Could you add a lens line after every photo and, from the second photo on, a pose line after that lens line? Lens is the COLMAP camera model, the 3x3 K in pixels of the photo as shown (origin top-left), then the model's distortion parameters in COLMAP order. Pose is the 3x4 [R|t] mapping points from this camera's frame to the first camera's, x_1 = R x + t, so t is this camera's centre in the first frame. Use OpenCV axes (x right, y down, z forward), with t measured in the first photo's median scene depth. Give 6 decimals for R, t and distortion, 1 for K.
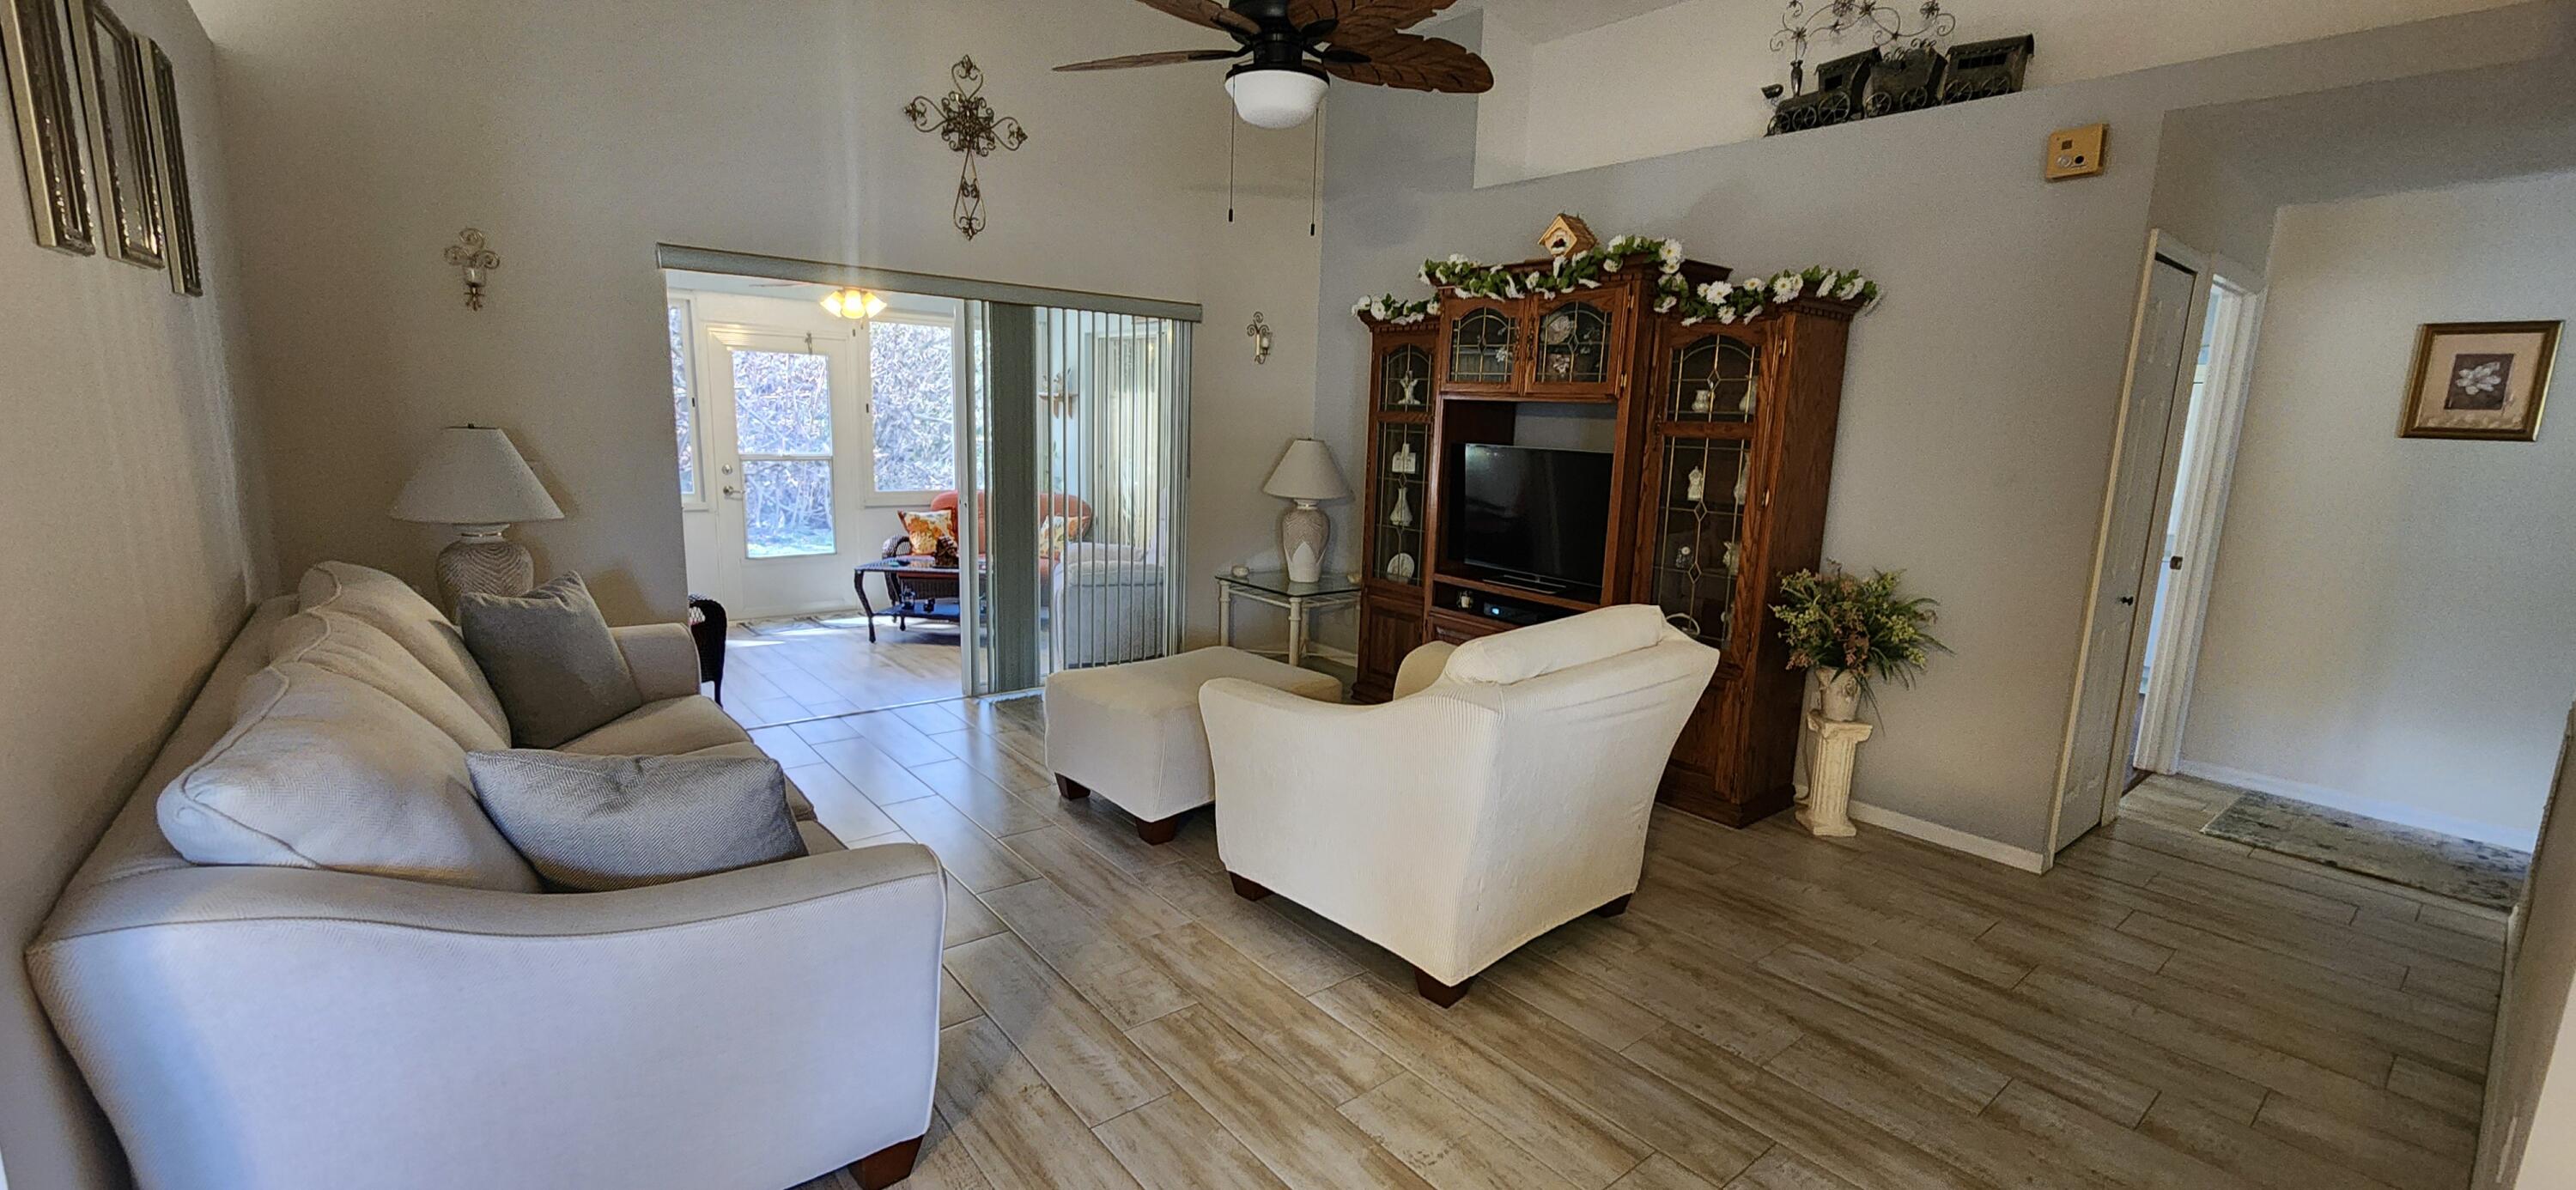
lens RADIAL K [[1049.6, 0, 1289.8], [0, 1049.6, 595.7], [0, 0, 1]] dist [-0.000633, 0.000001]
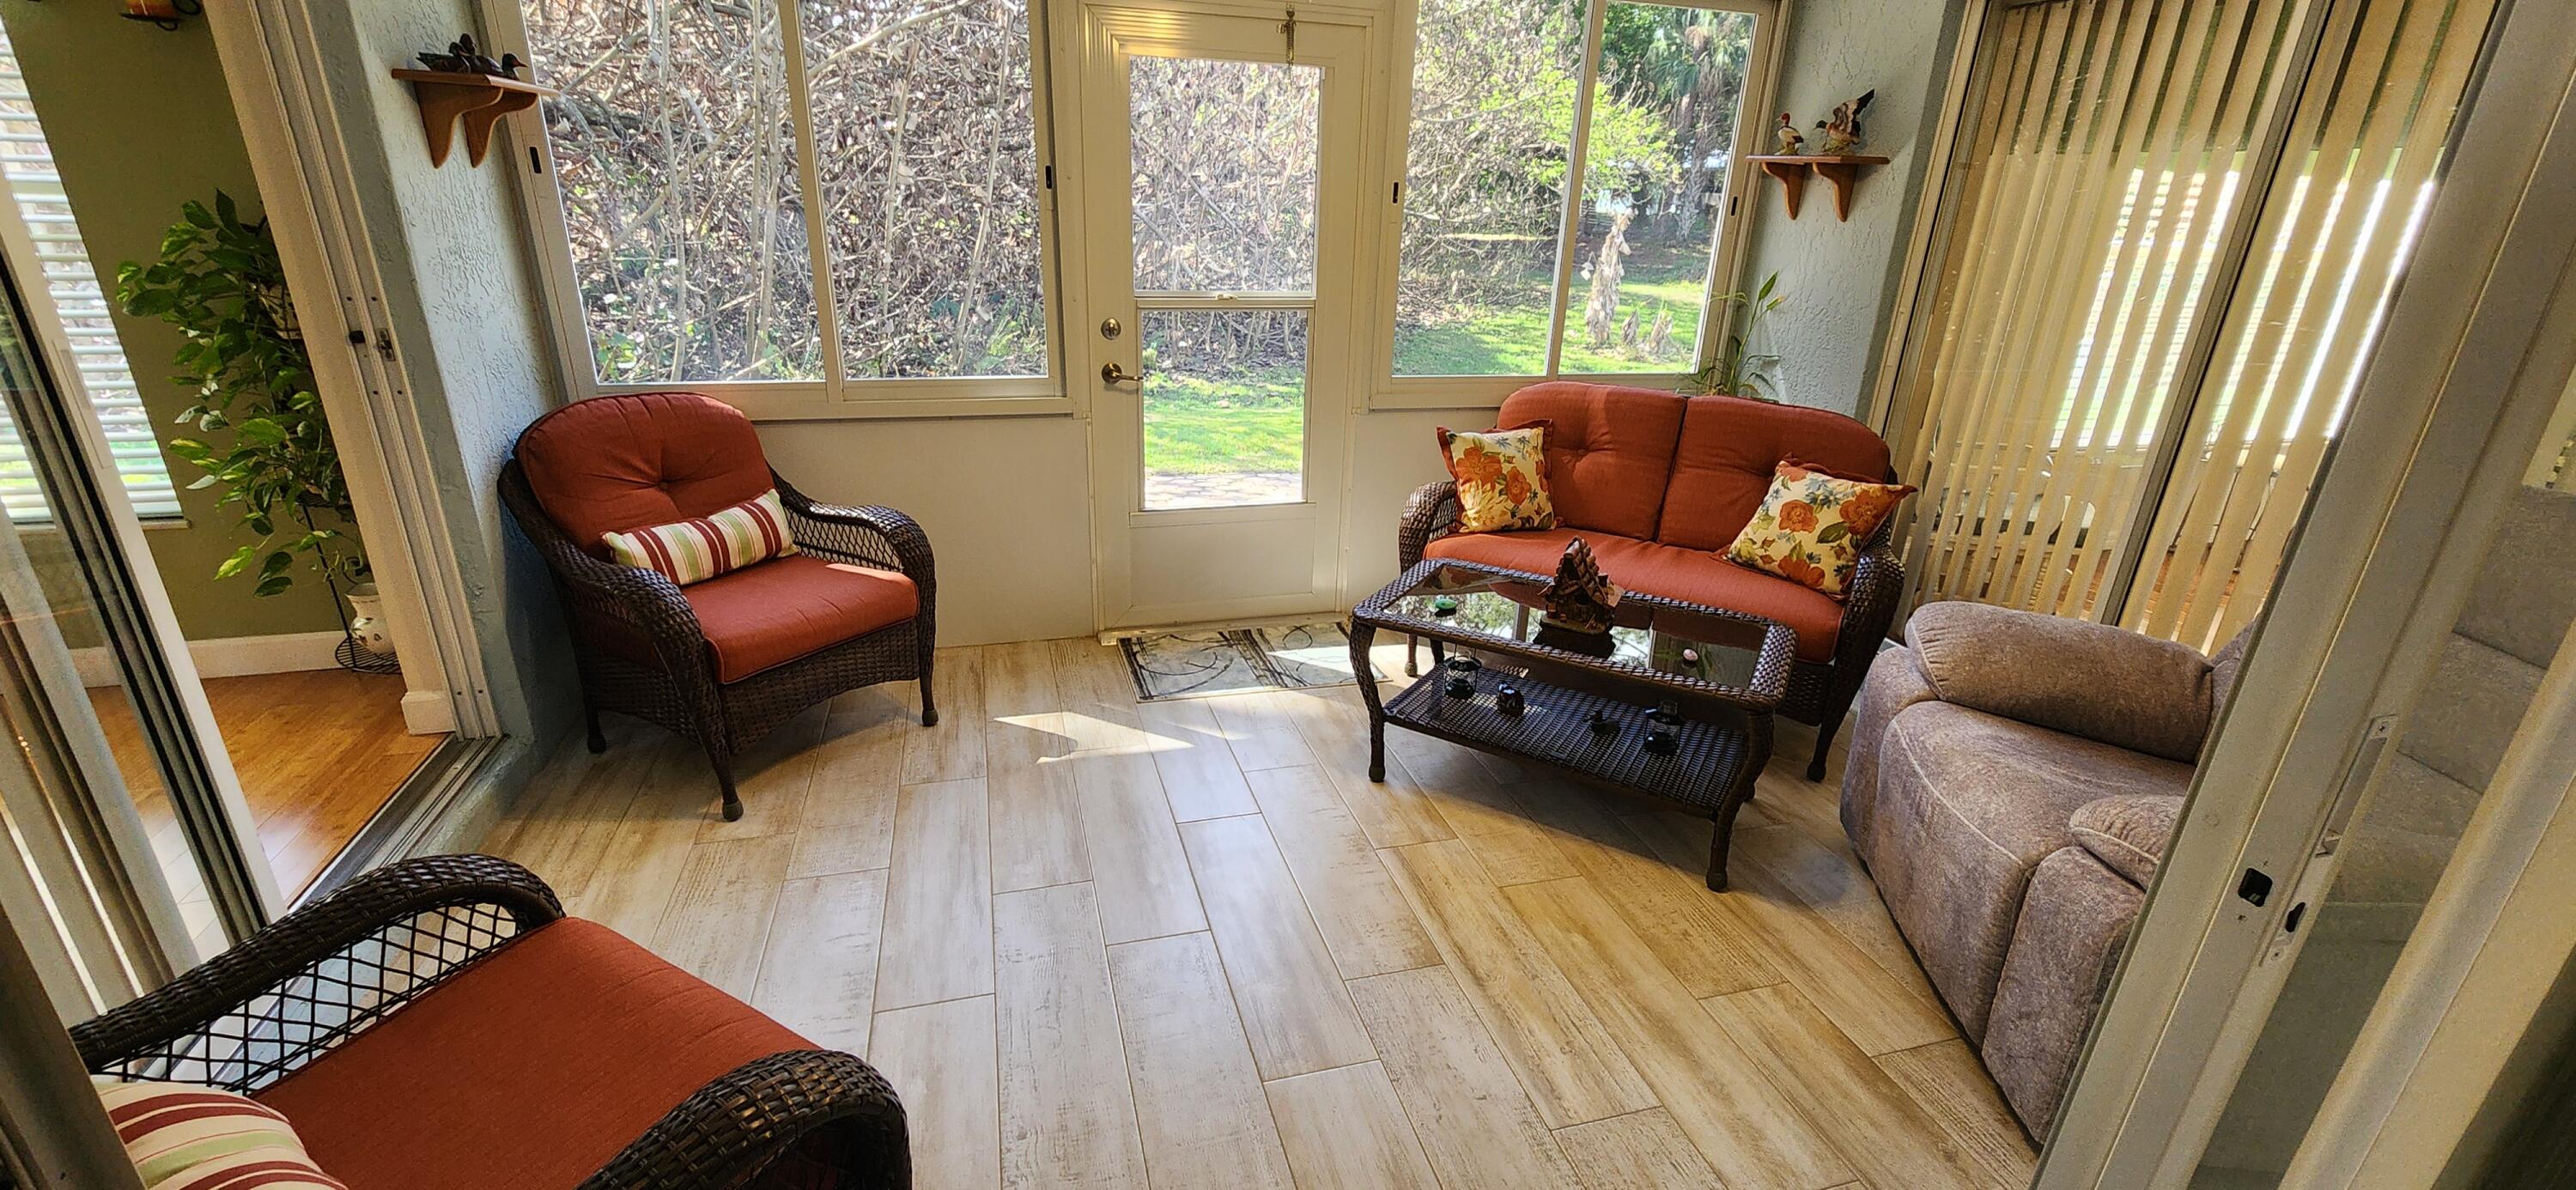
lens RADIAL K [[1049.6, 0, 1286.8], [0, 1049.6, 596.1], [0, 0, 1]] dist [-0.000633, 0.000001]
pose [[0.916423, 0.144854, -0.373076, -0.252126], [-0.074713, 0.977733, 0.196101, -0.093961], [0.393175, -0.151838, 0.906840, 0.546234]]
